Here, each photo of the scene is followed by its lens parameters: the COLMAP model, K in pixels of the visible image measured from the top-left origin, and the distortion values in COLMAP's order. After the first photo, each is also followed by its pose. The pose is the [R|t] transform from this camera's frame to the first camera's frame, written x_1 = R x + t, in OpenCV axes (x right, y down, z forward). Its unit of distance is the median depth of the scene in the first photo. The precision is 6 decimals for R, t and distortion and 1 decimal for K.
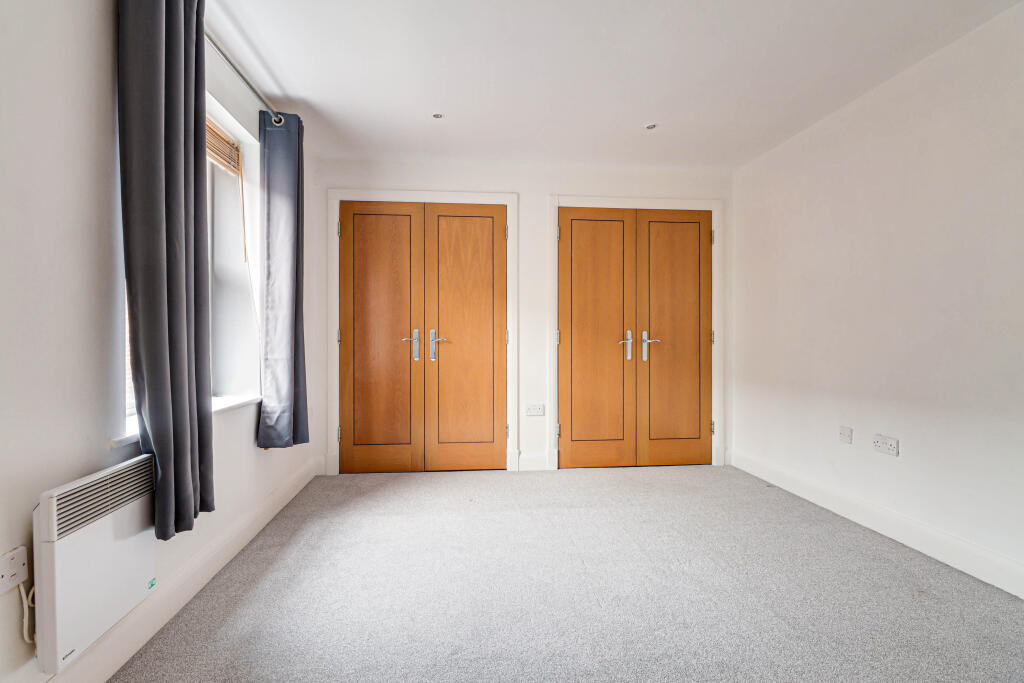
lens RADIAL K [[498.4, 0, 511.7], [0, 498.4, 336.9], [0, 0, 1]] dist [0.000781, -0.000311]
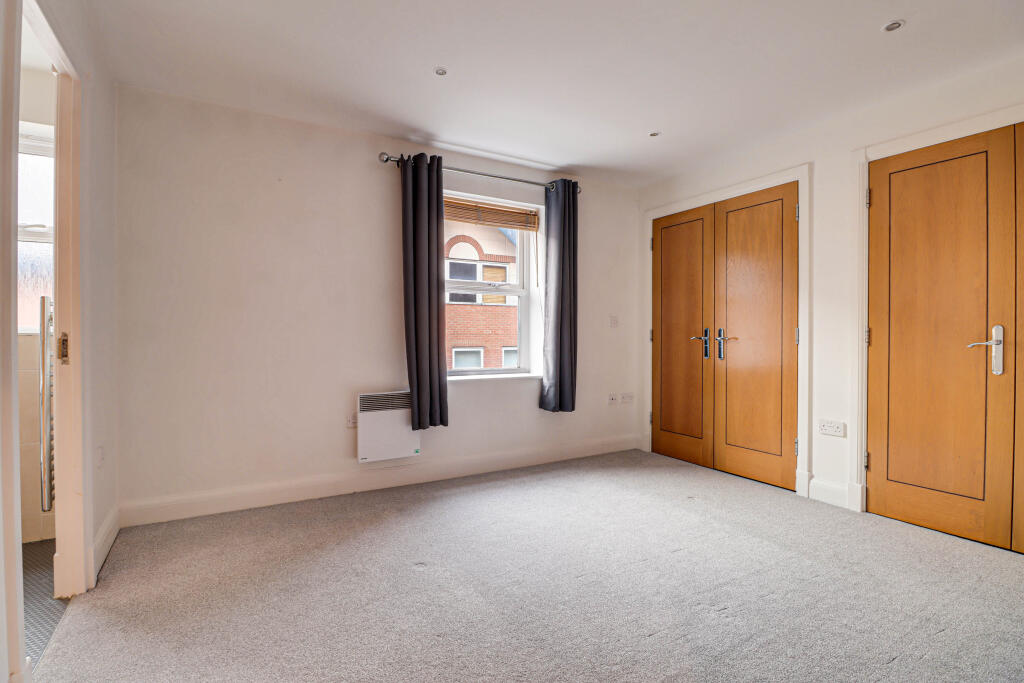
lens RADIAL K [[493.8, 0, 512.0], [0, 493.8, 341.5], [0, 0, 1]] dist [0.000574, 0.000094]
pose [[0.405757, 0.011002, -0.913915, 0.575352], [-0.003317, 0.999939, 0.010564, 0.001952], [0.913975, -0.001255, 0.405768, 0.220086]]
